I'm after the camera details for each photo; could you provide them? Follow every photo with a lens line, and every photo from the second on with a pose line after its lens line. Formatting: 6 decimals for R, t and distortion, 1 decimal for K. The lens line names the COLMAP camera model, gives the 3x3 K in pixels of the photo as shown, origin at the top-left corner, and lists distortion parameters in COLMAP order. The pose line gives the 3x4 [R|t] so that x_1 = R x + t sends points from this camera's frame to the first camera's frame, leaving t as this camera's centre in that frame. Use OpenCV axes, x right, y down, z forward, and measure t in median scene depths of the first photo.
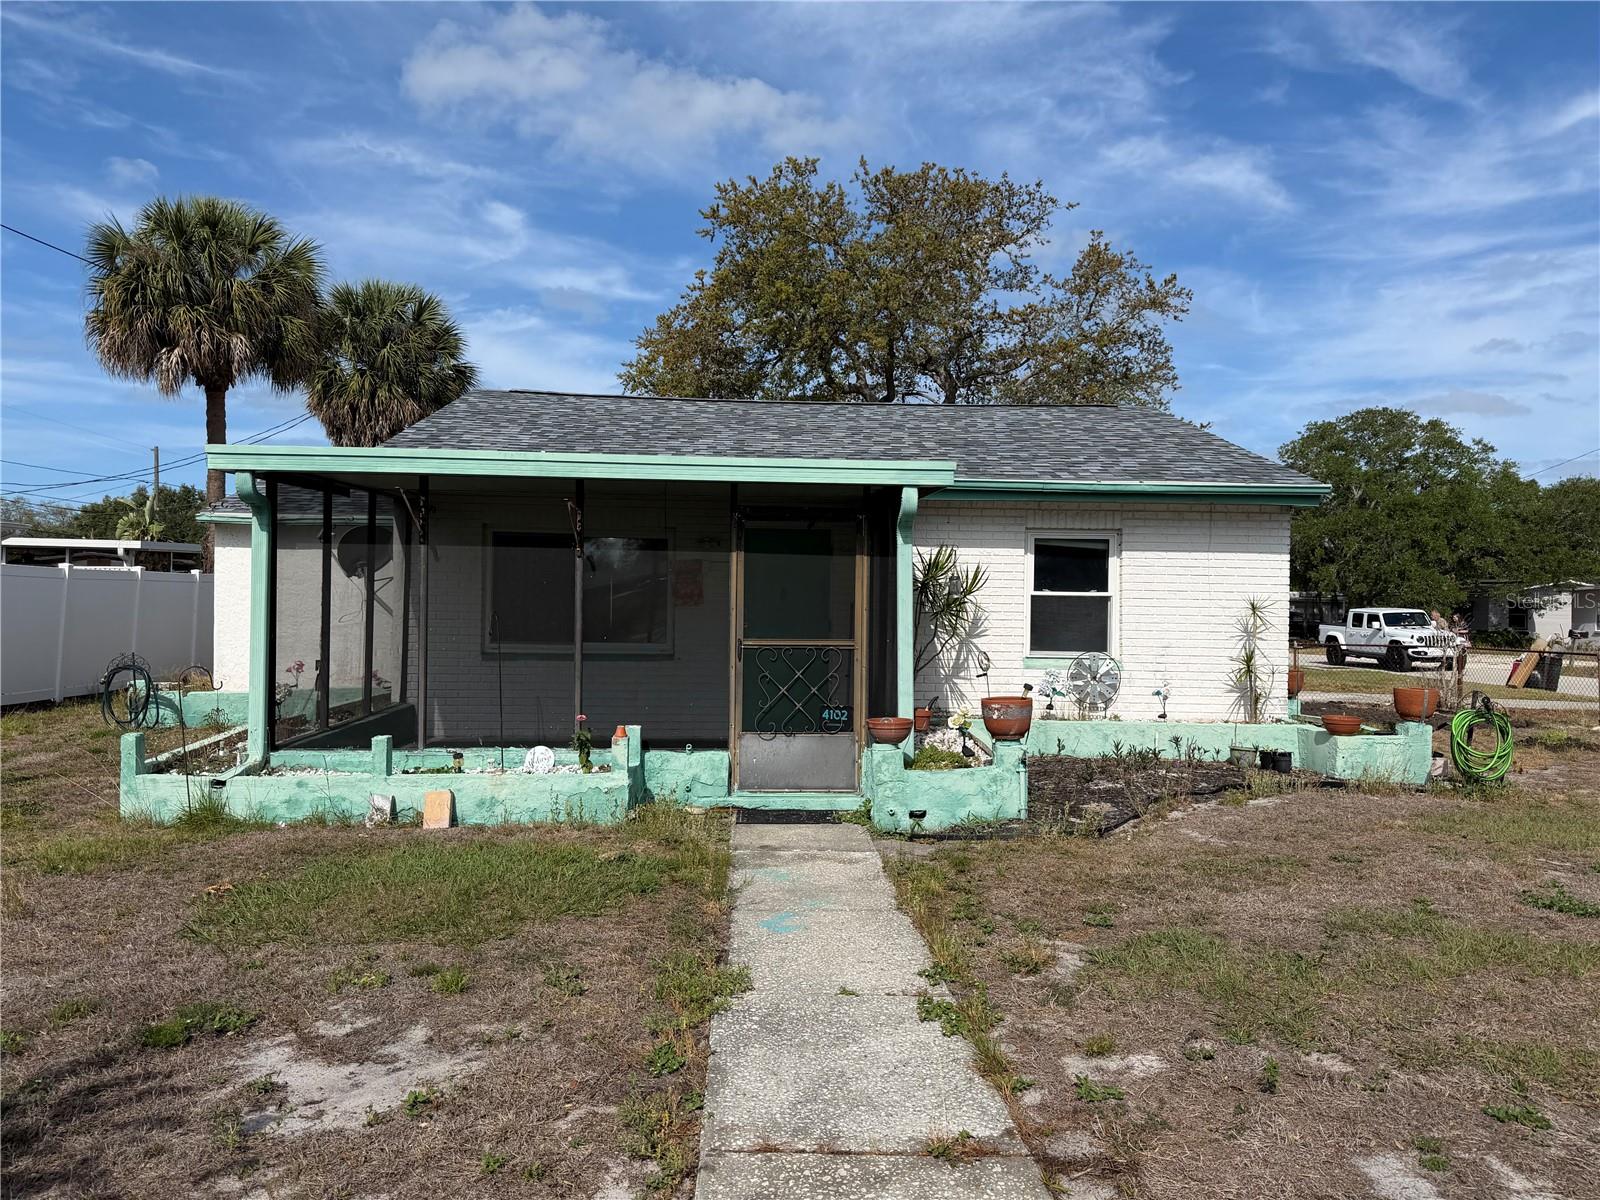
lens RADIAL K [[1128.8, 0, 802.6], [0, 1128.8, 618.1], [0, 0, 1]] dist [0.039295, -0.050384]
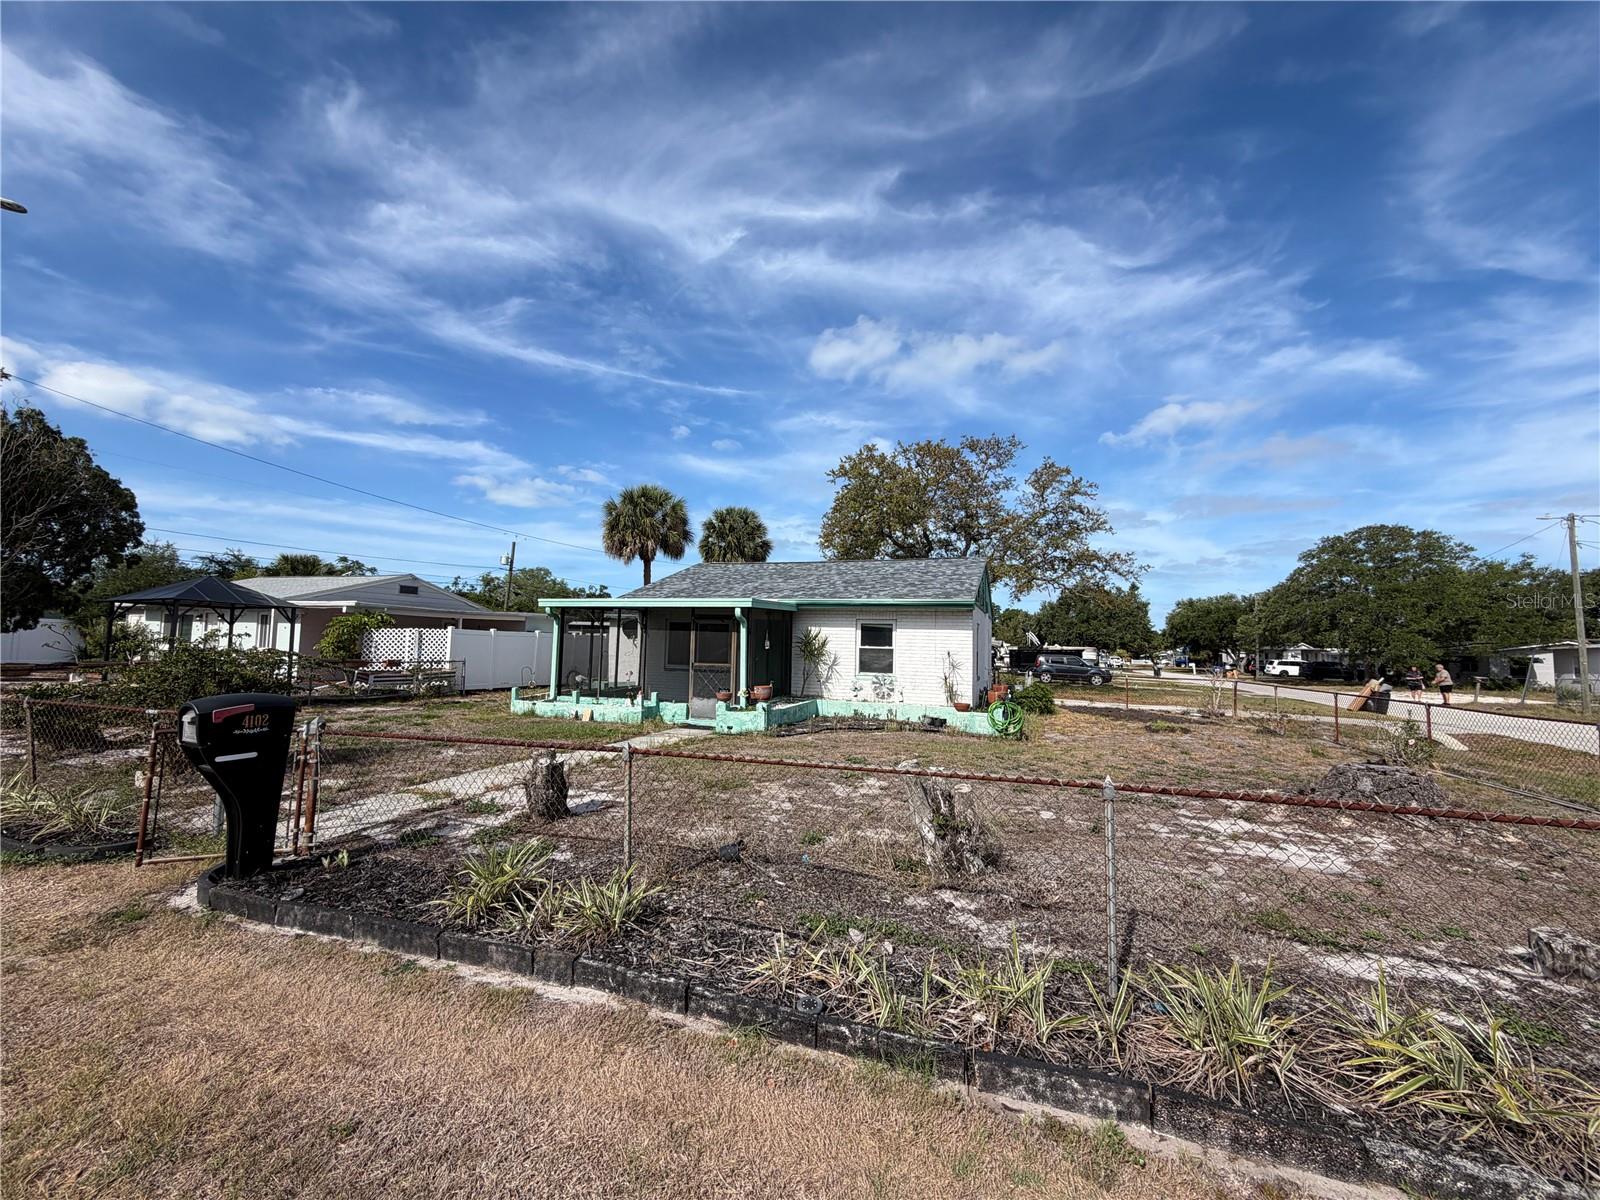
lens RADIAL K [[638.6, 0, 800.0], [0, 638.6, 600.0], [0, 0, 1]] dist [-0.001130, 0.000514]
pose [[0.923814, -0.018697, -0.382385, 0.319253], [-0.016430, 0.995950, -0.088391, -0.000551], [0.382489, 0.087940, 0.919765, -0.146687]]
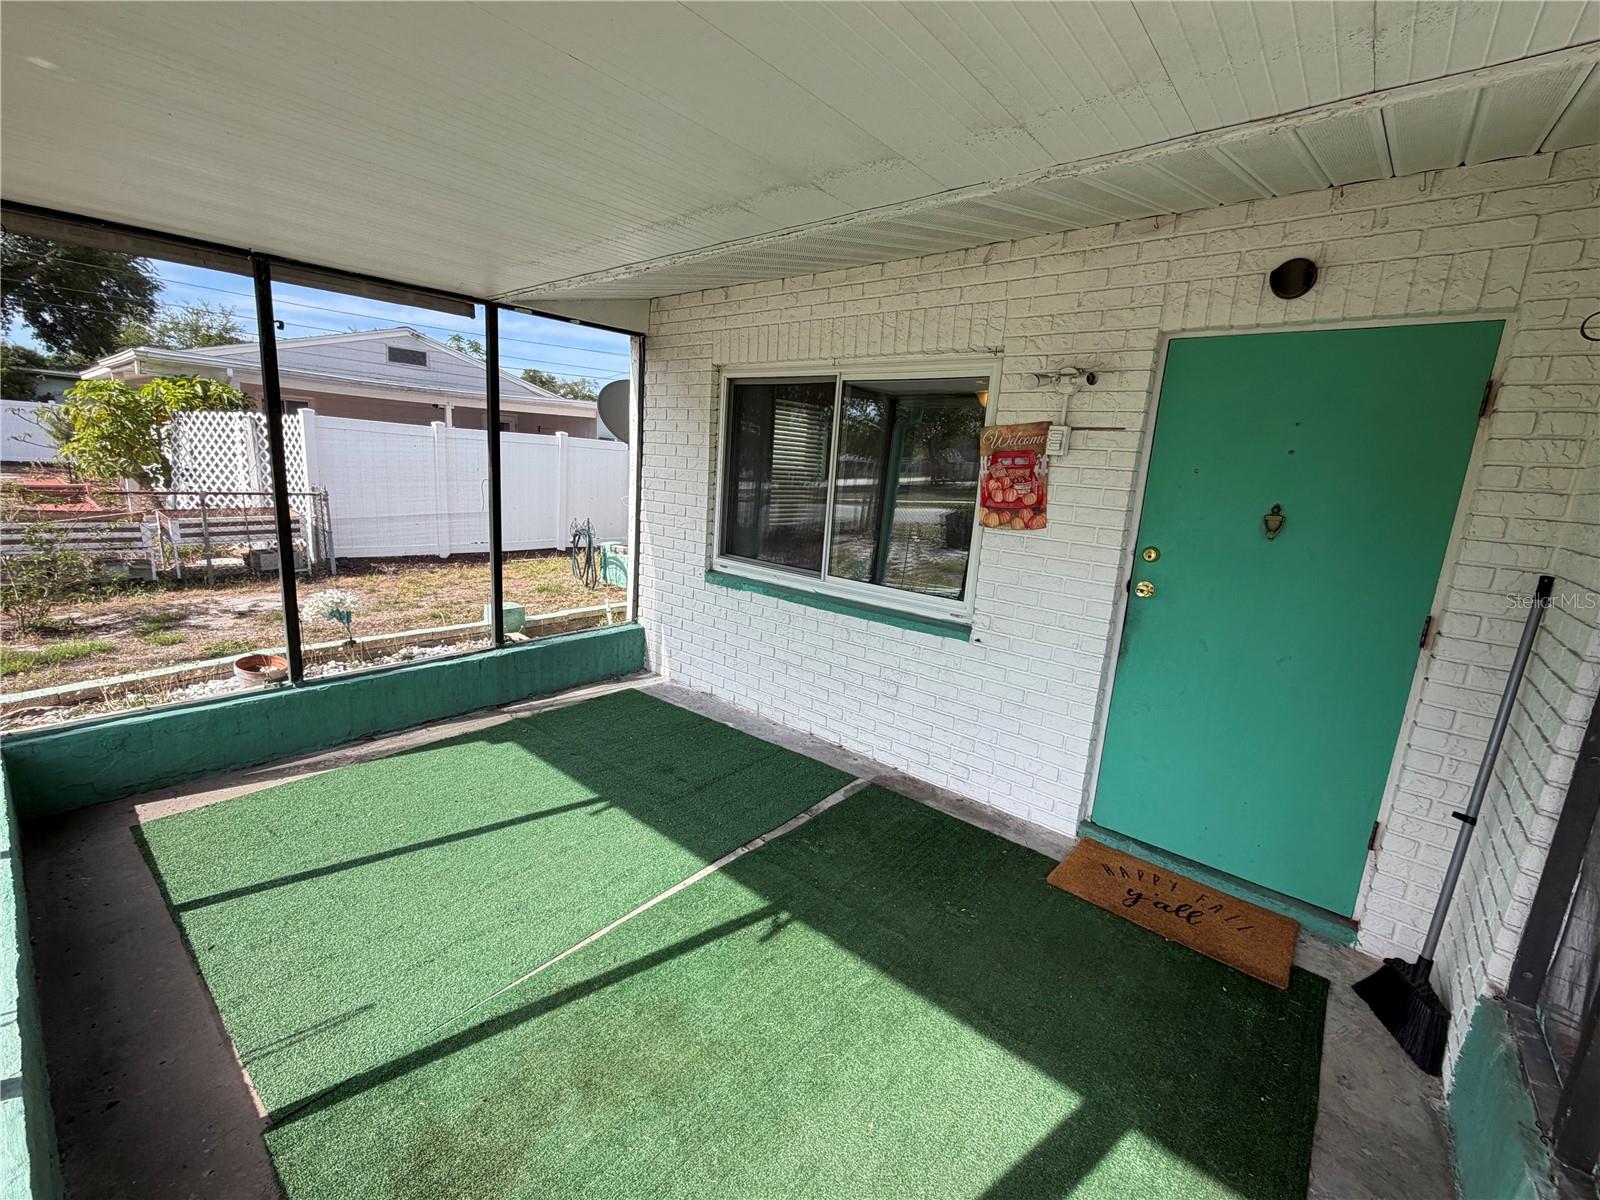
lens RADIAL K [[677.8, 0, 800.0], [0, 677.8, 600.0], [0, 0, 1]] dist [-0.000569, 0.000613]
pose [[0.723447, 0.169006, -0.669374, 0.012365], [-0.066291, 0.982099, 0.176318, -0.013933], [0.687190, -0.083183, 0.721700, 0.411313]]
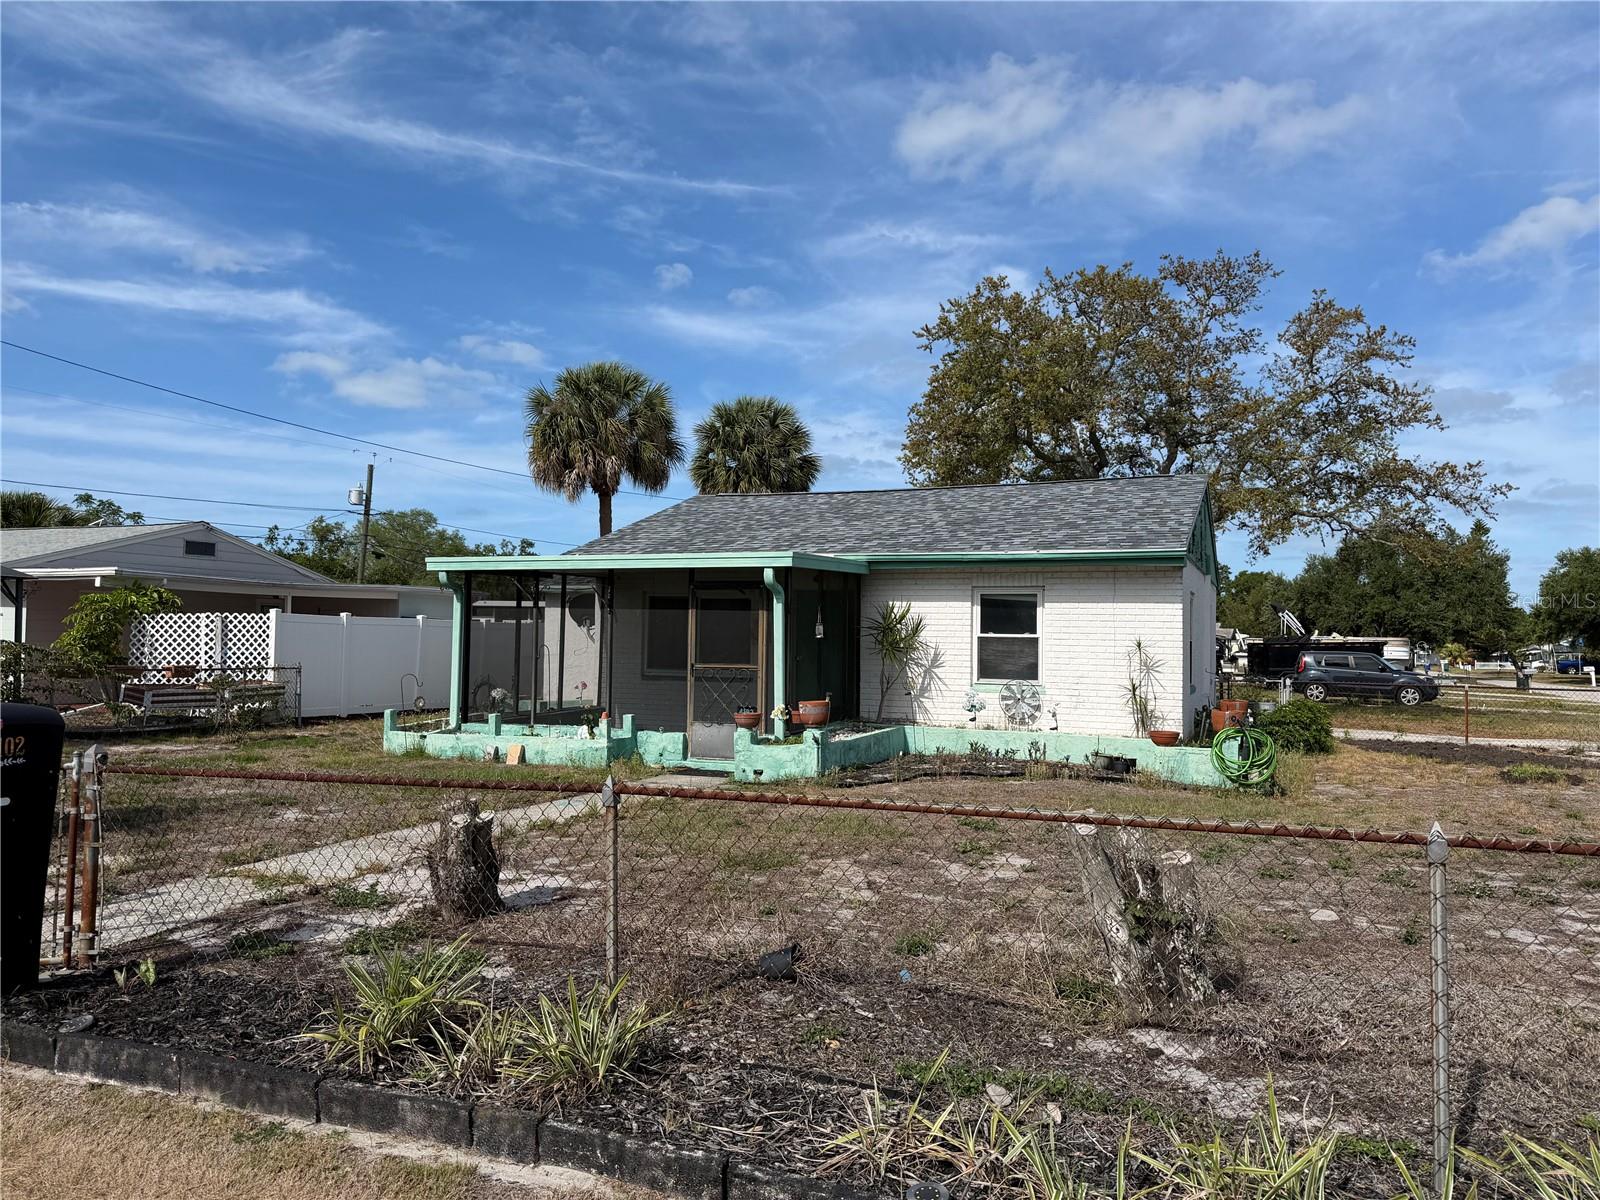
lens RADIAL K [[1128.8, 0, 802.6], [0, 1128.8, 618.1], [0, 0, 1]] dist [0.039295, -0.050384]
pose [[0.901159, -0.009654, -0.433381, 0.316739], [-0.008161, 0.999197, -0.039228, 0.006294], [0.433412, 0.038888, 0.900357, -0.157843]]
